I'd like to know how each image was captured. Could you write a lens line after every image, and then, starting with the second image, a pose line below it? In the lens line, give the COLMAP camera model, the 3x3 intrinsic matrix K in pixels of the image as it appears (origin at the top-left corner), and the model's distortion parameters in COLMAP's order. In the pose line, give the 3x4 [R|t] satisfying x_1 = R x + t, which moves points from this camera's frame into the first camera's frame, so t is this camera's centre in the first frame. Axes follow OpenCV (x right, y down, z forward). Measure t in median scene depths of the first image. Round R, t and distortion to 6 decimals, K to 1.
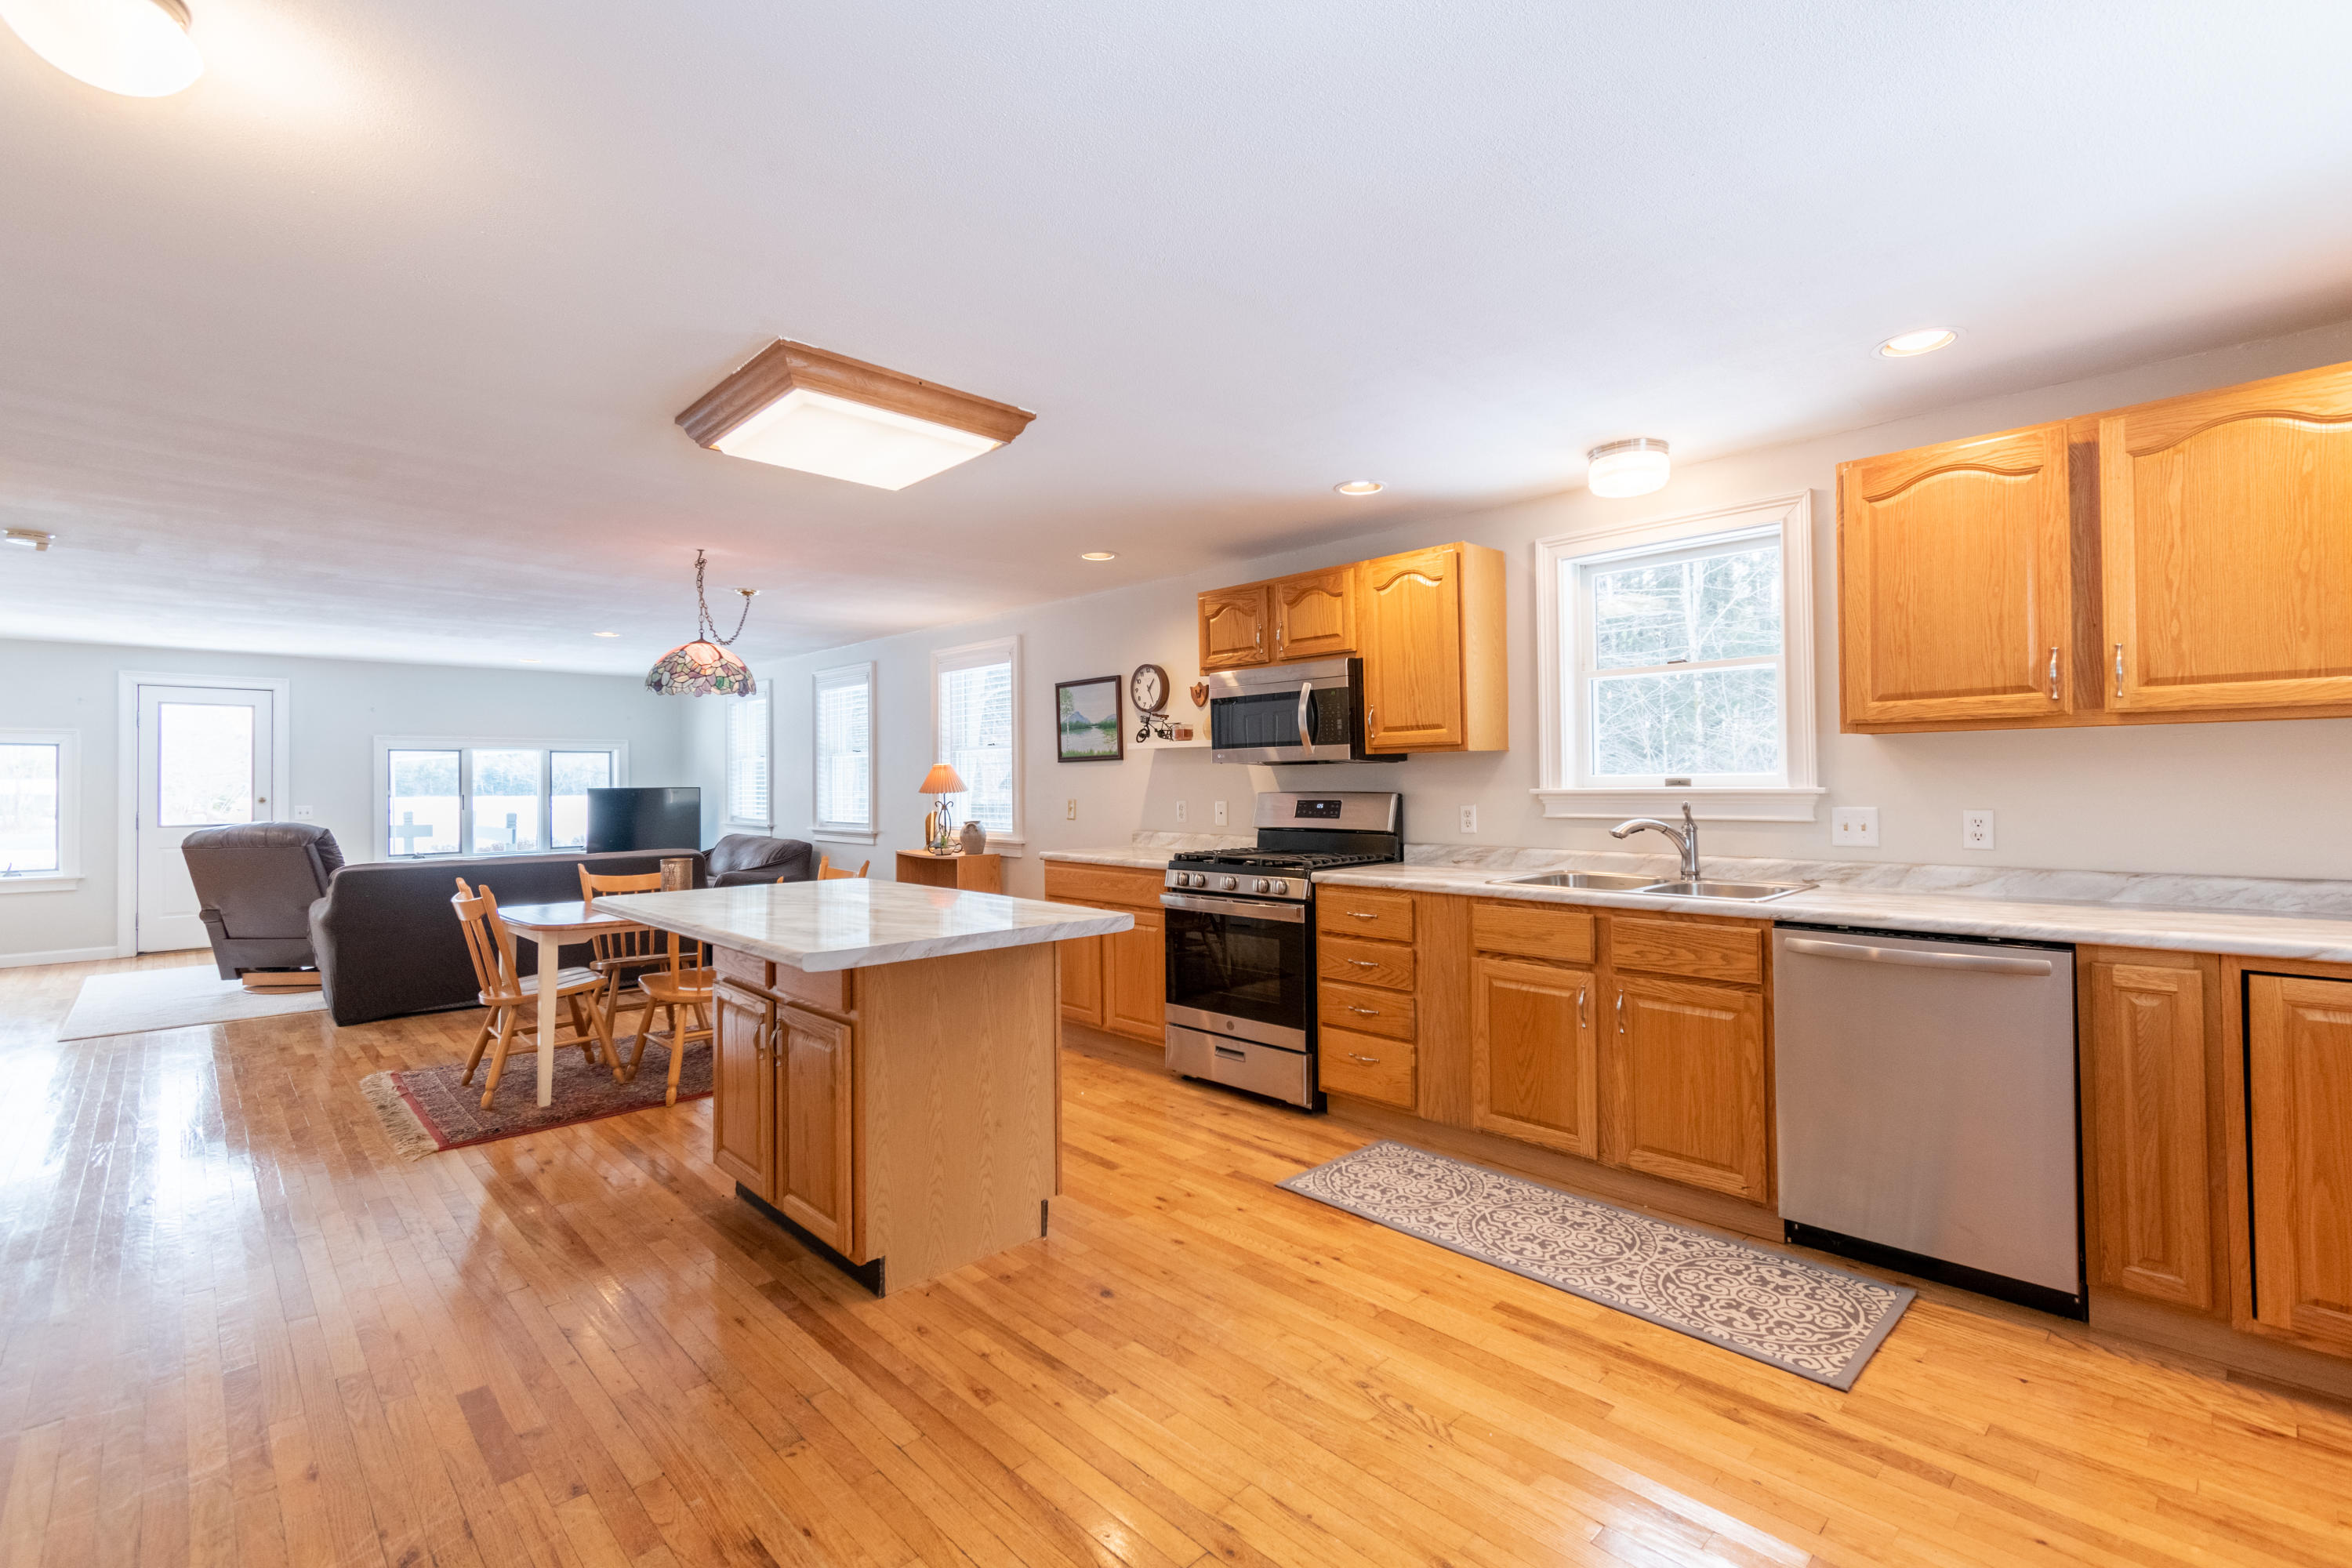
lens RADIAL K [[1058.0, 0, 1181.4], [0, 1058.0, 776.2], [0, 0, 1]] dist [0.001490, -0.000007]
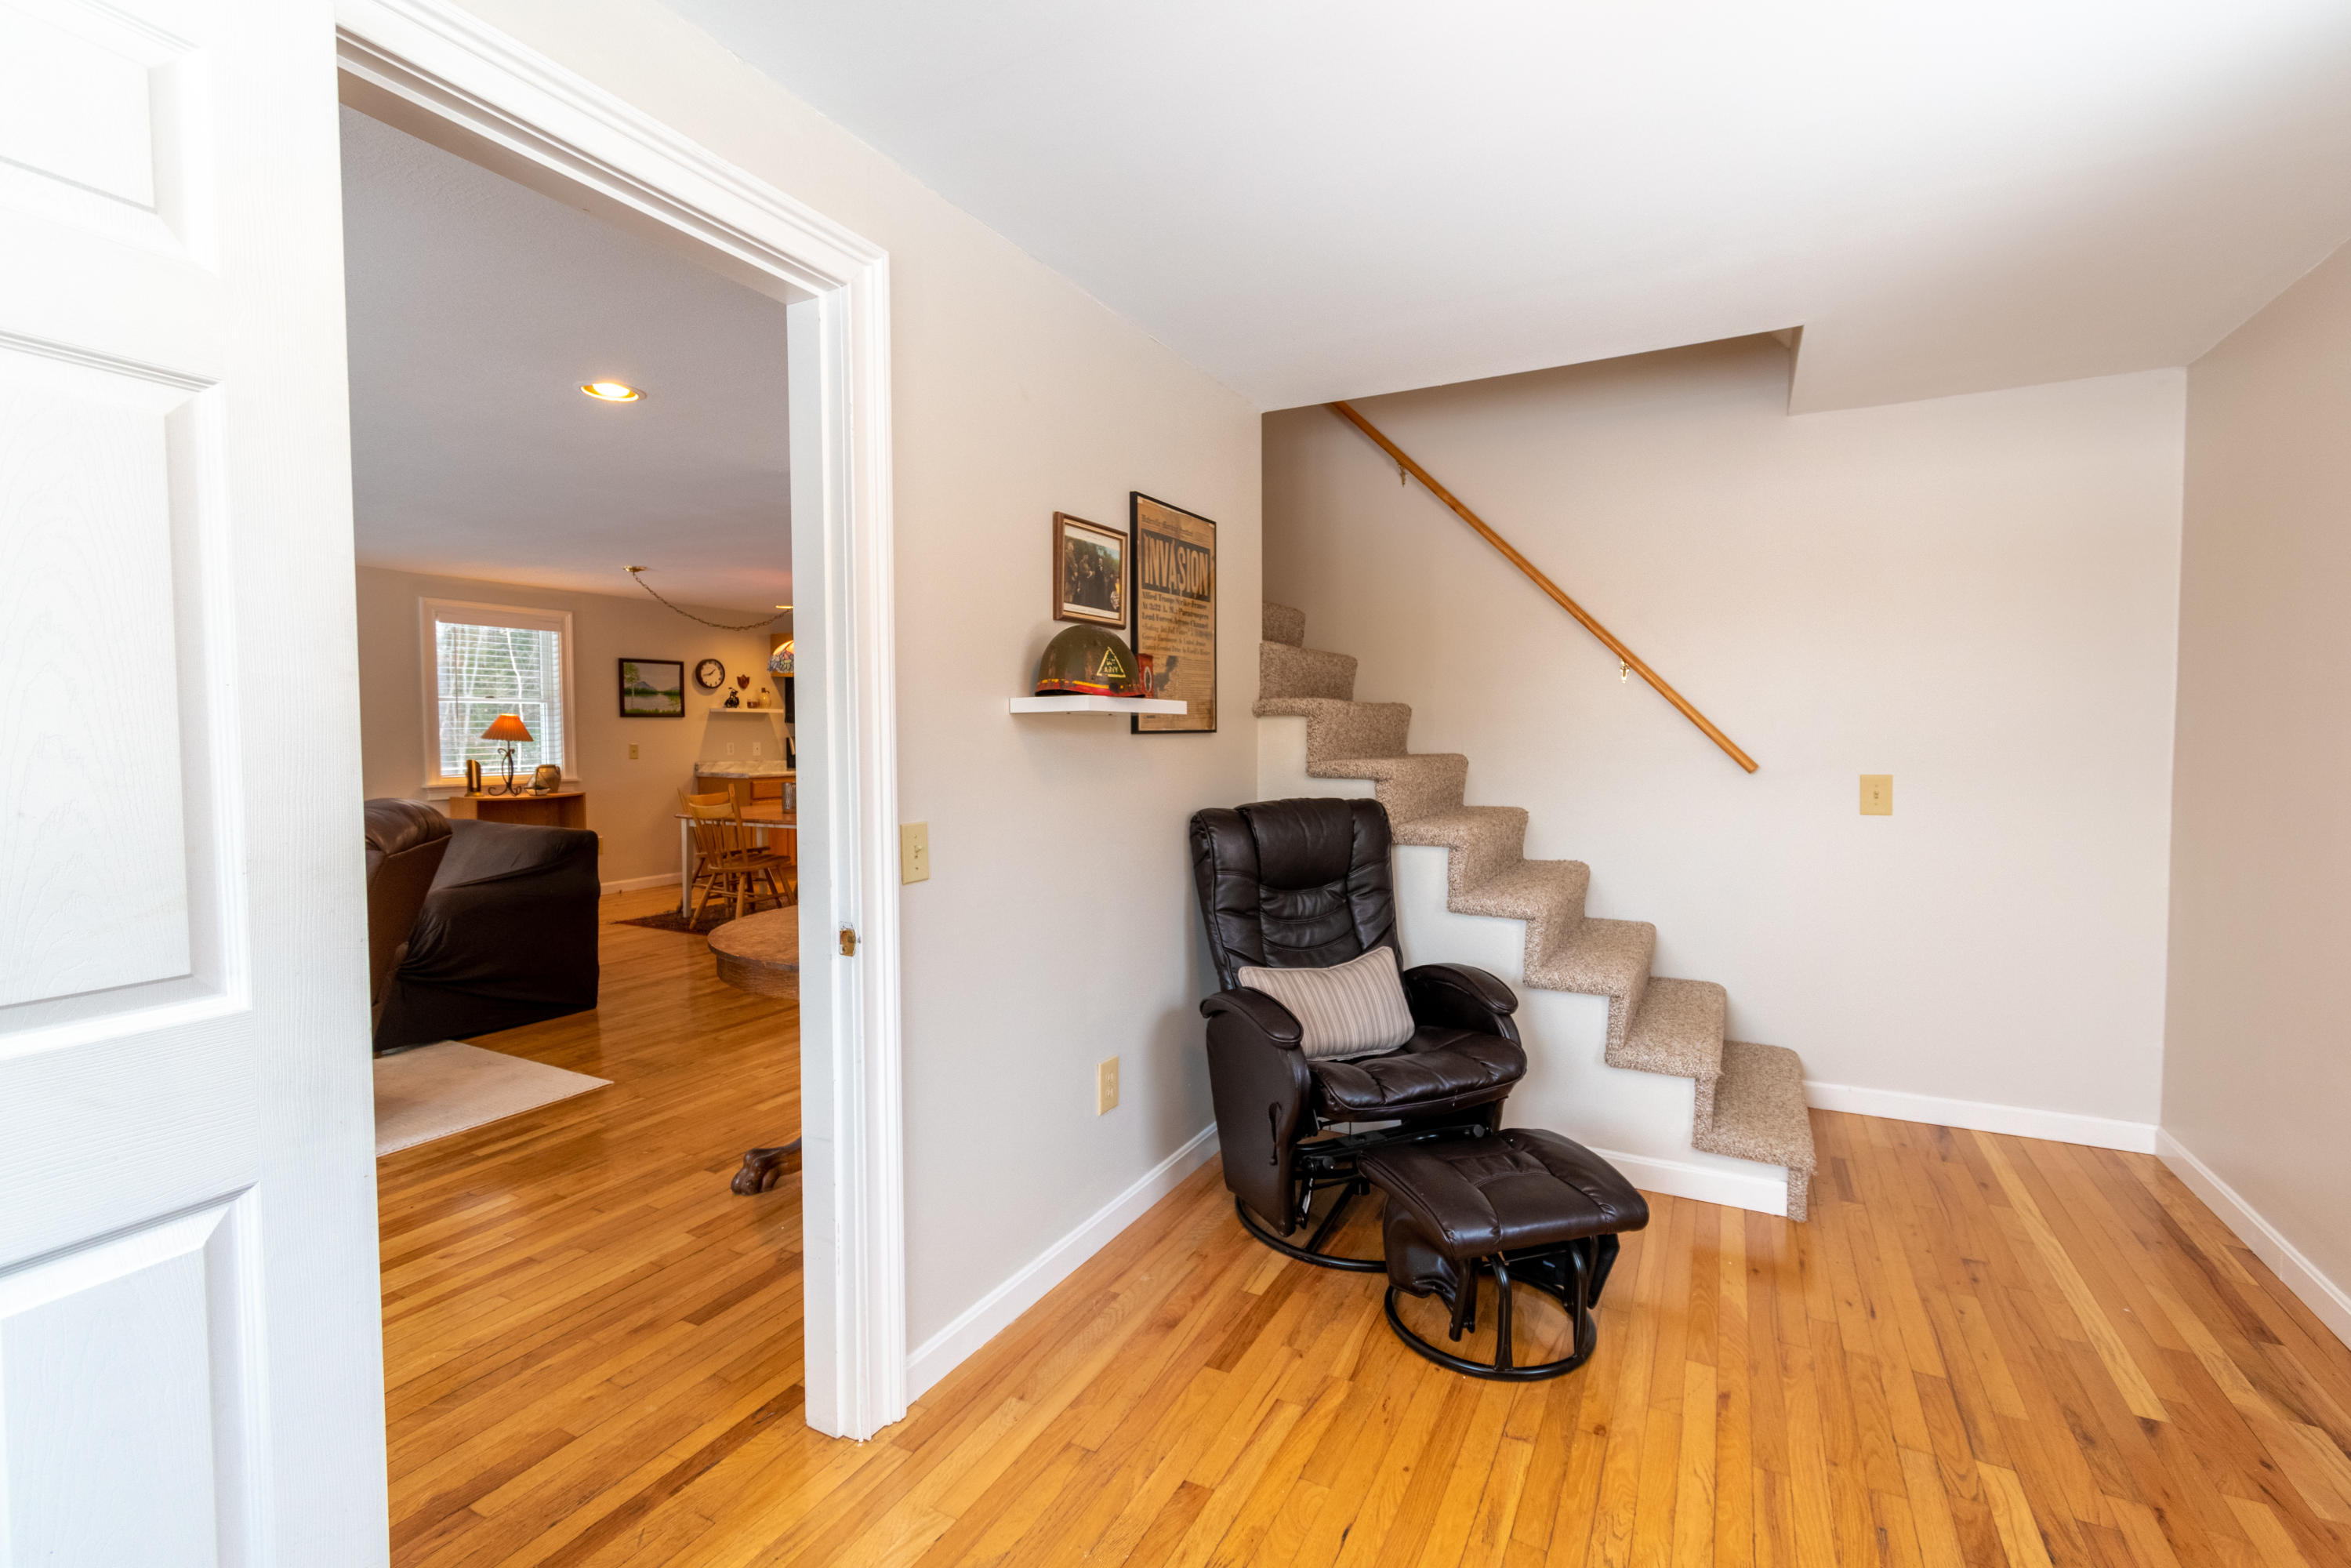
lens RADIAL K [[1057.6, 0, 1175.6], [0, 1057.6, 781.2], [0, 0, 1]] dist [0.001490, -0.000007]
pose [[-0.316232, -0.037738, 0.947931, -1.661651], [-0.001873, 0.999231, 0.039156, 0.015362], [-0.948680, 0.010607, -0.316060, 0.776364]]
